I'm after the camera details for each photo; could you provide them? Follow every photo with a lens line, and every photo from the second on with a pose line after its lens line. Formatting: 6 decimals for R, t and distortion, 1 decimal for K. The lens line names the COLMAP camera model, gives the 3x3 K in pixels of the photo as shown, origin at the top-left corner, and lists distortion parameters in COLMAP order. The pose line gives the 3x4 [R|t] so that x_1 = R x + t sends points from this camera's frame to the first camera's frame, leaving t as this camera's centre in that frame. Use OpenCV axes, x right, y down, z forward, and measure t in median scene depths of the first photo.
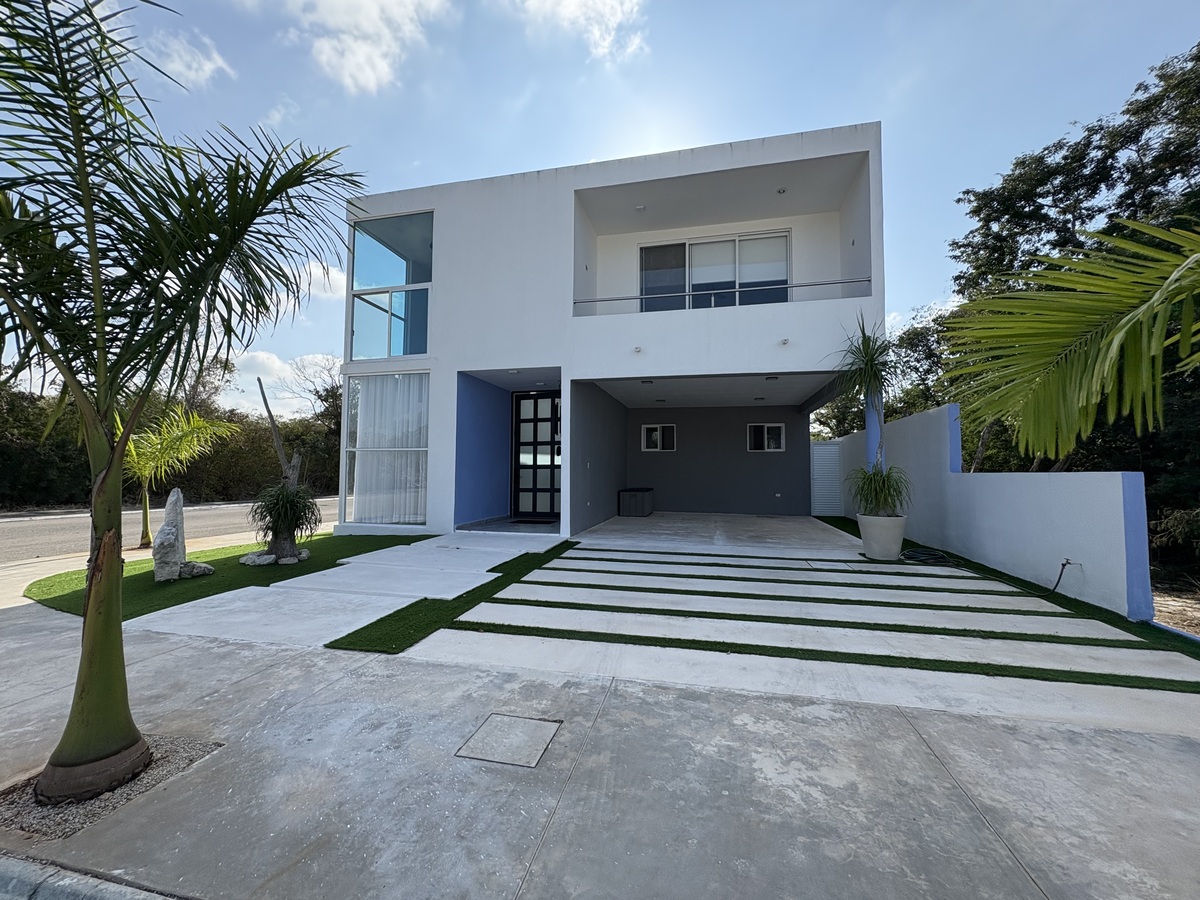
lens RADIAL K [[479.1, 0, 602.7], [0, 479.1, 450.4], [0, 0, 1]] dist [0.001786, 0.000697]
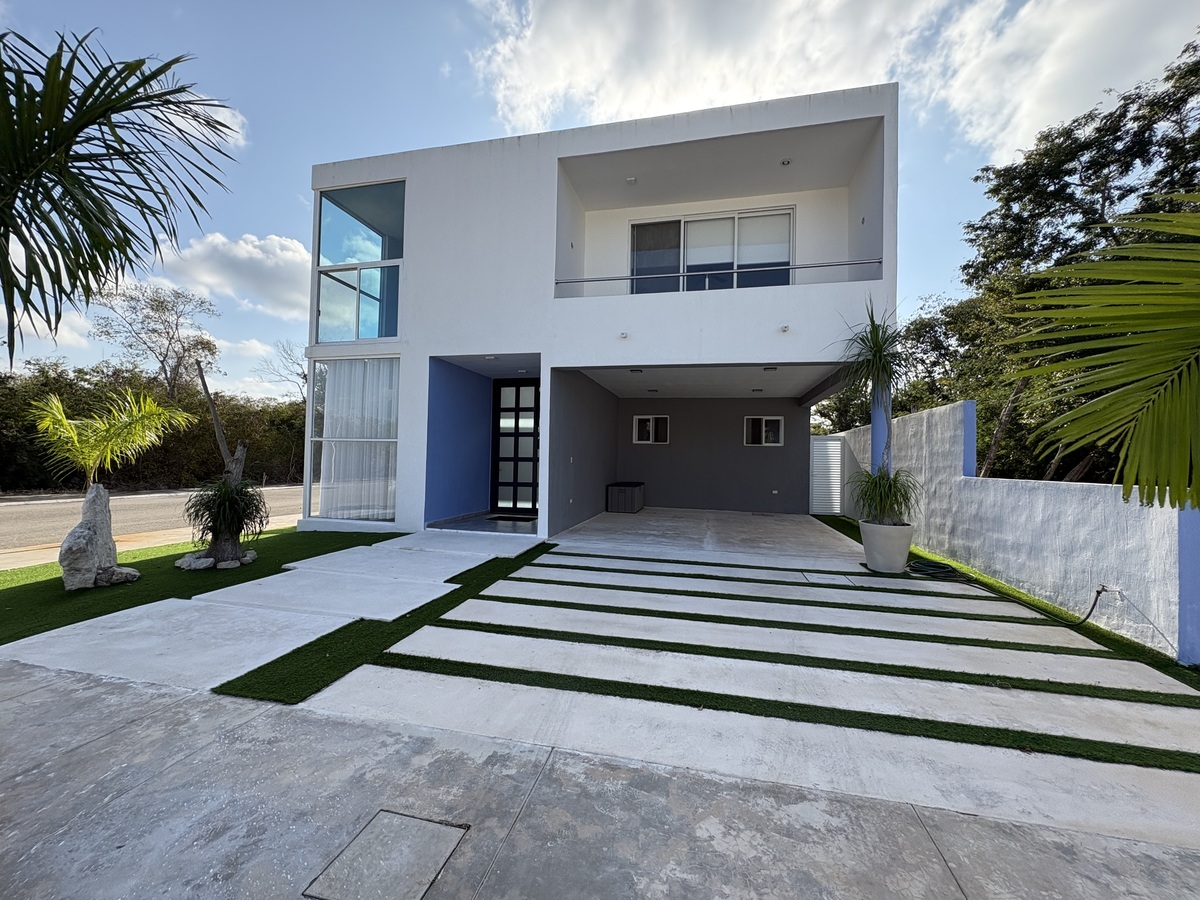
lens RADIAL K [[479.3, 0, 603.9], [0, 479.3, 450.4], [0, 0, 1]] dist [-0.000983, 0.000528]
pose [[0.999901, 0.013891, 0.002167, 0.037537], [-0.013944, 0.999549, 0.026605, -0.015369], [-0.001797, -0.026632, 0.999644, 0.084508]]
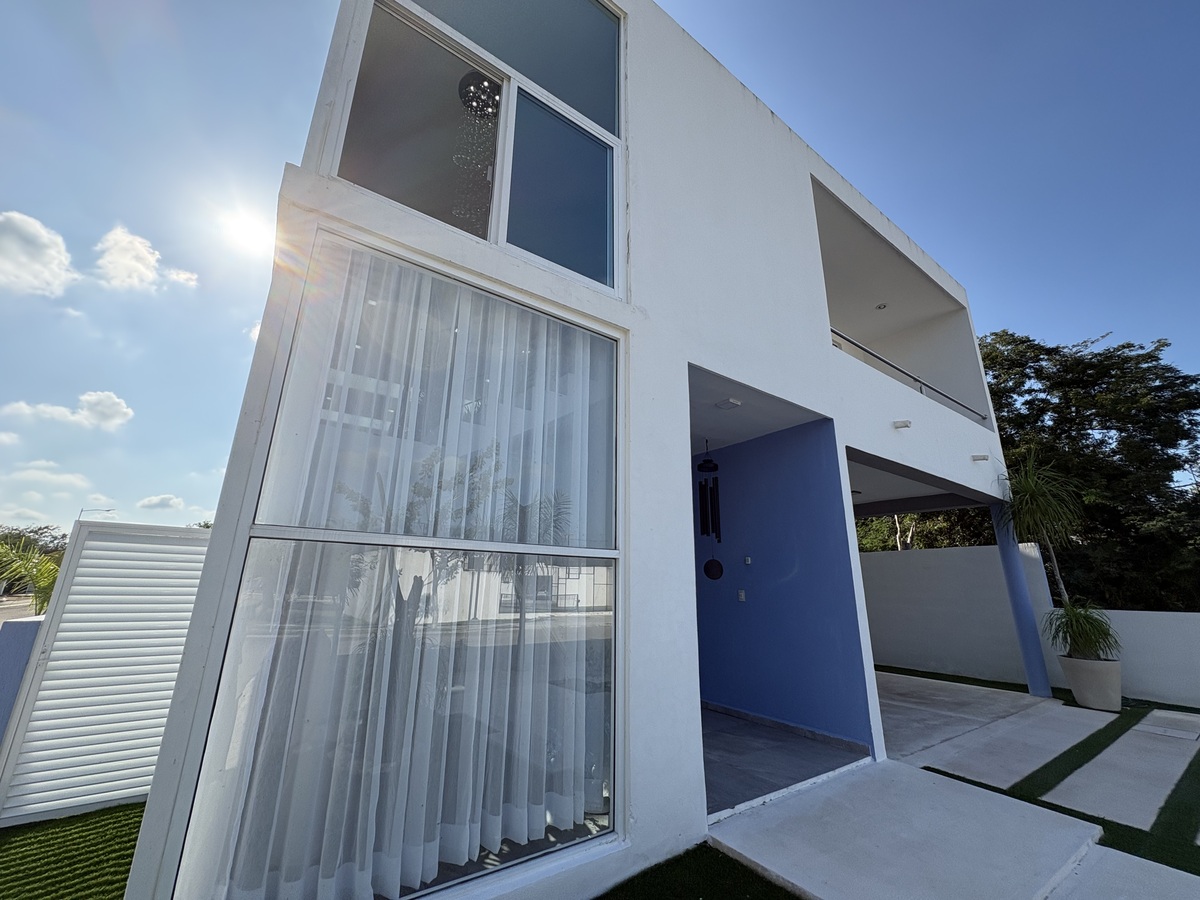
lens RADIAL K [[469.3, 0, 598.4], [0, 469.3, 455.0], [0, 0, 1]] dist [-0.000014, 0.000216]
pose [[0.667661, 0.204791, 0.715744, -0.711707], [-0.049283, 0.971470, -0.231987, 0.007495], [-0.742832, 0.119615, 0.658705, 0.920243]]
